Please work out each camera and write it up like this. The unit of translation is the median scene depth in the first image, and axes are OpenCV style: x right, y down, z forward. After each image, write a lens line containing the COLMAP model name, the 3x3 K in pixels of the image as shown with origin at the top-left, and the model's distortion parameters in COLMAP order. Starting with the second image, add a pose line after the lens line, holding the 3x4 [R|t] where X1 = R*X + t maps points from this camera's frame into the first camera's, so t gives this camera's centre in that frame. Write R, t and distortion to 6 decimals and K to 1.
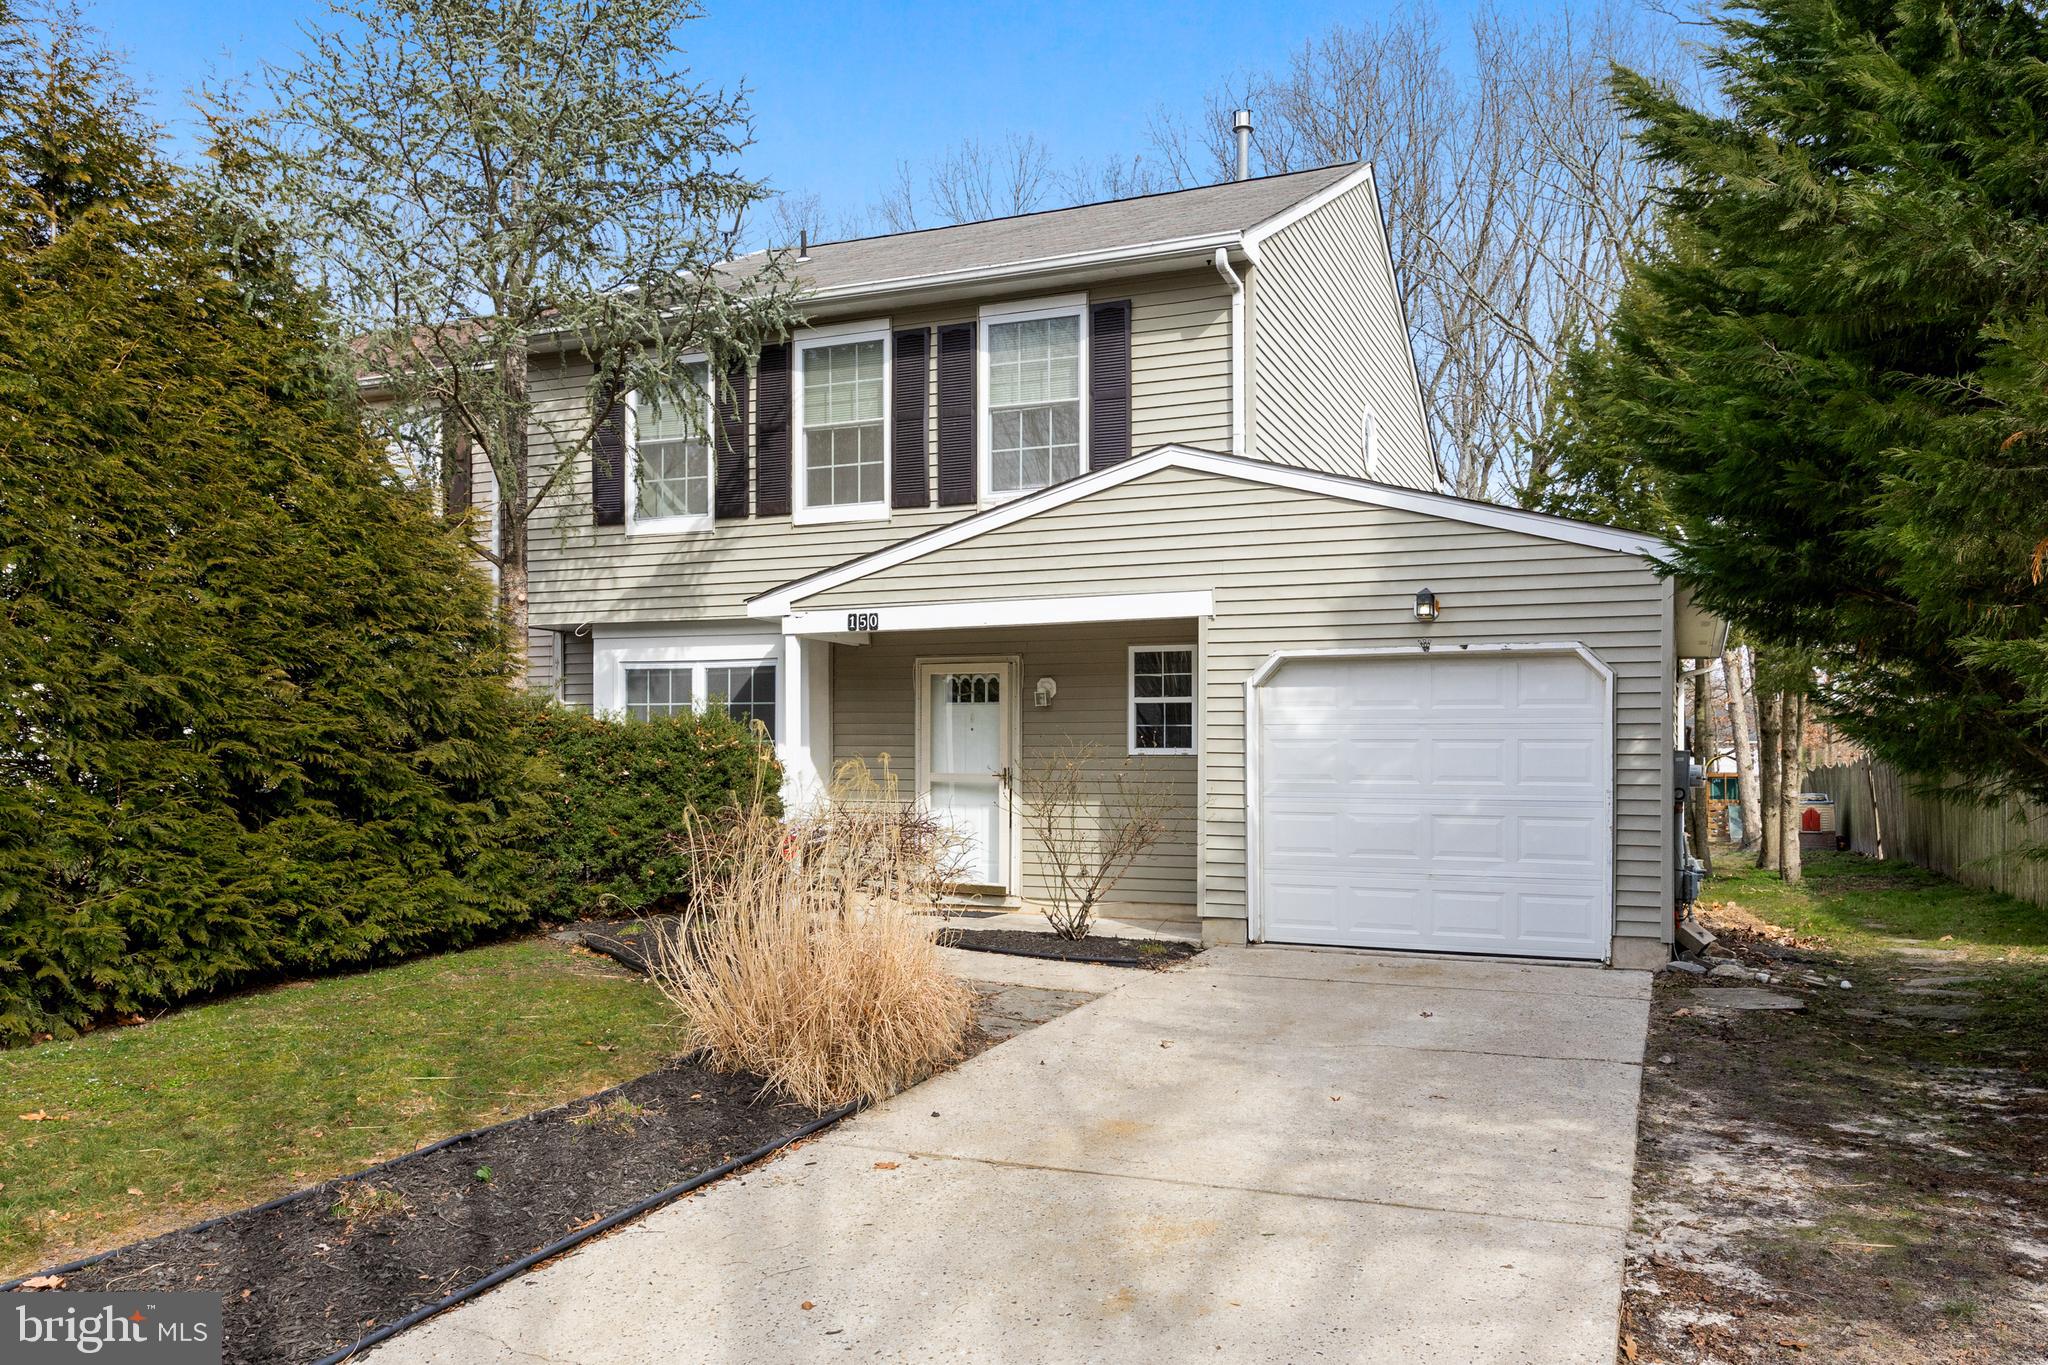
lens RADIAL K [[1261.8, 0, 1075.3], [0, 1261.8, 655.3], [0, 0, 1]] dist [-0.007669, -0.000005]
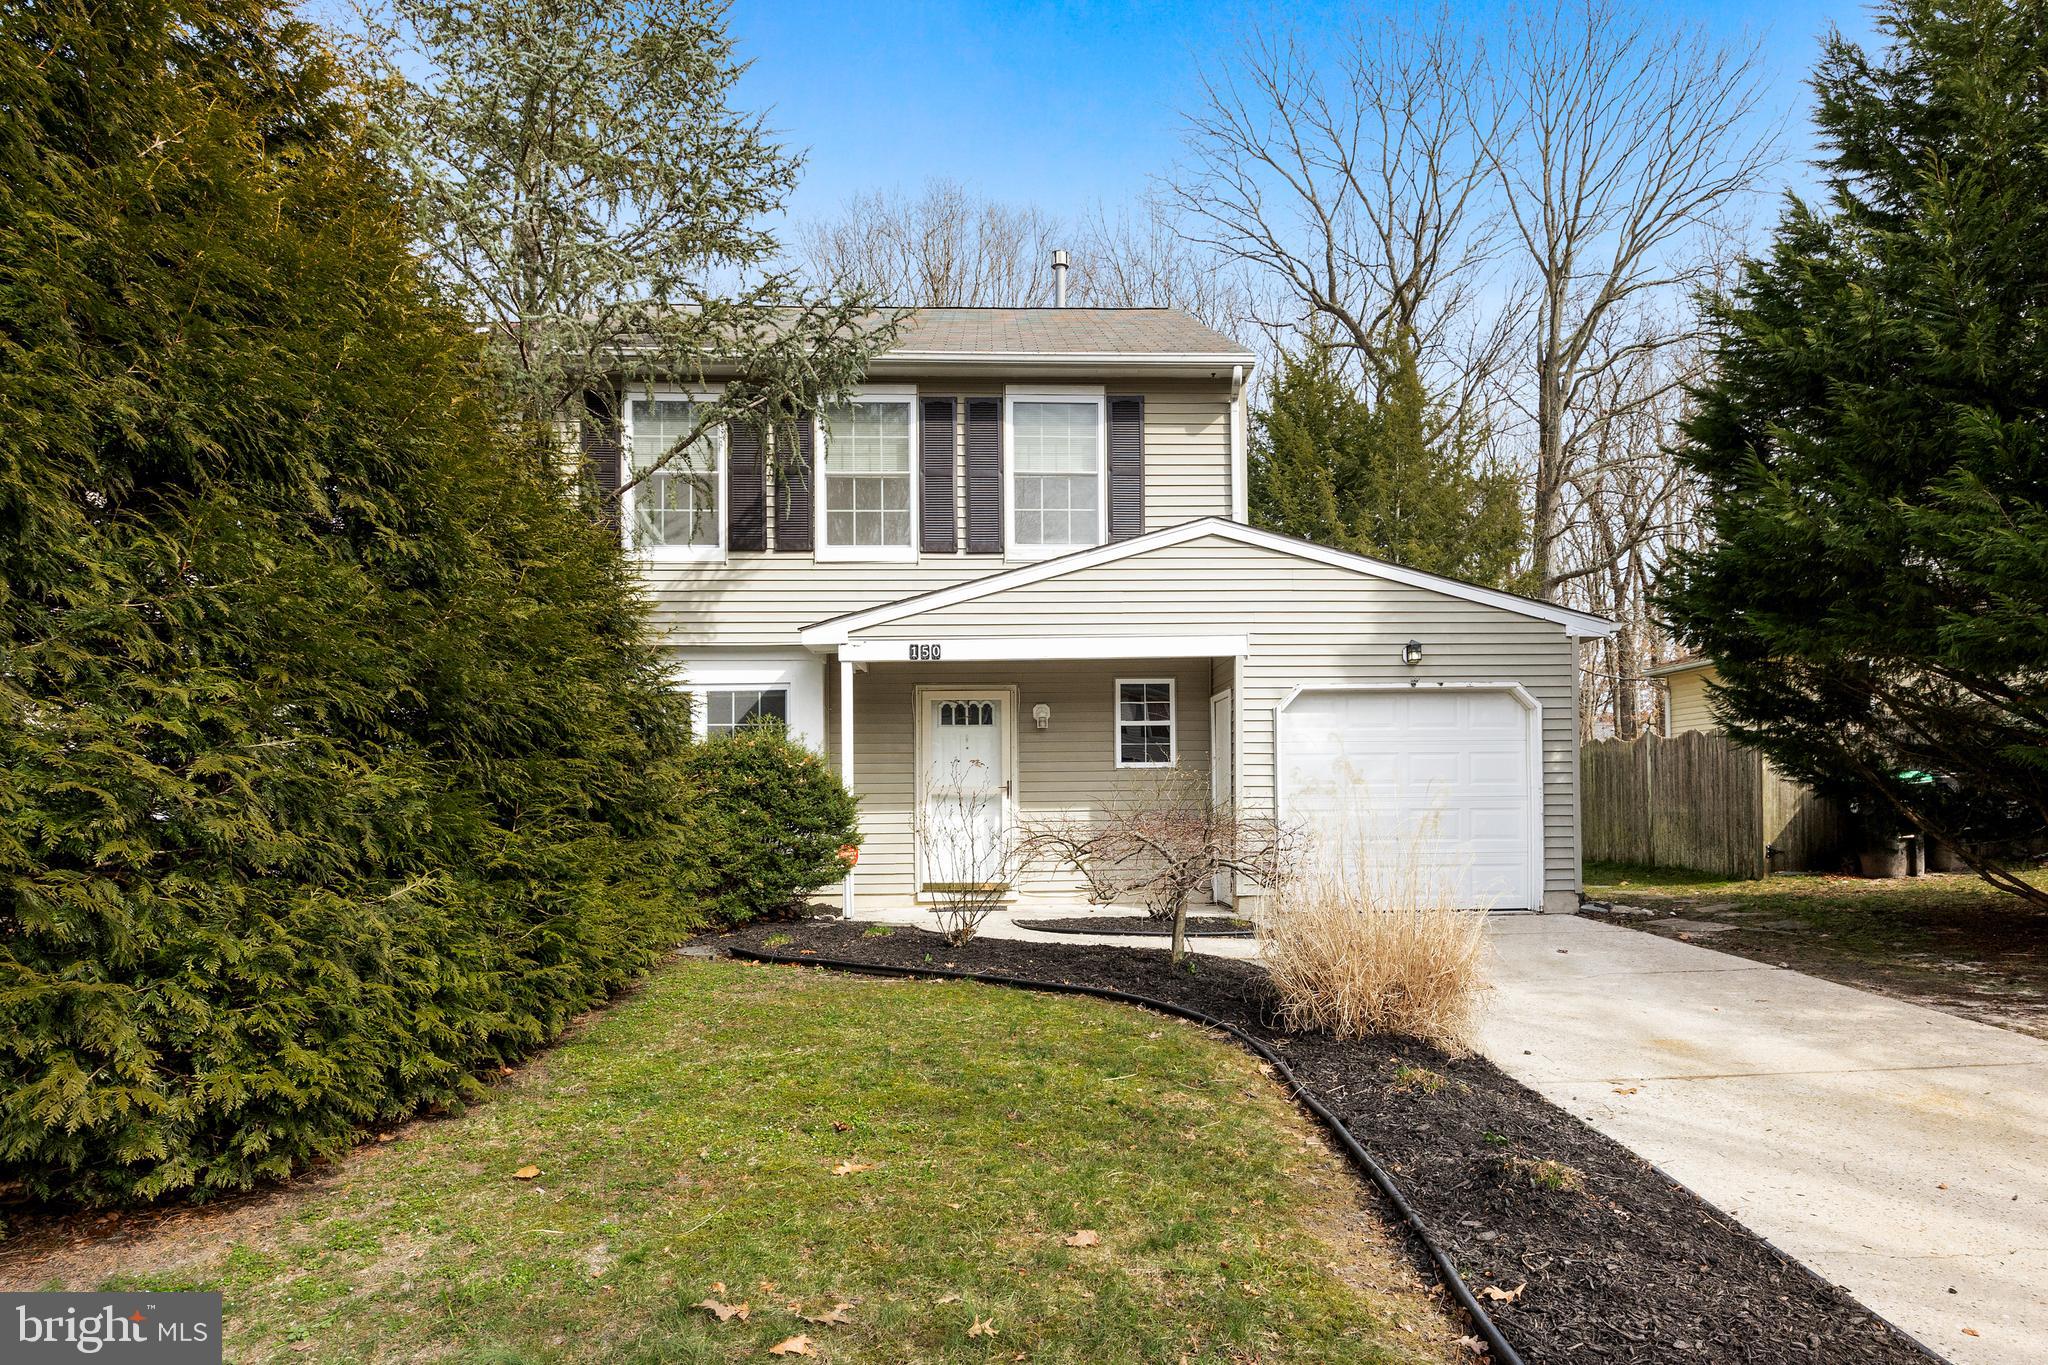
lens RADIAL K [[1031.2, 0, 1024.0], [0, 1031.2, 682.5], [0, 0, 1]] dist [-0.011078, 0.000437]
pose [[0.926069, 0.021044, 0.376767, -0.411139], [-0.017025, 0.999757, -0.013993, 0.011516], [-0.376970, 0.006544, 0.926202, 0.111855]]
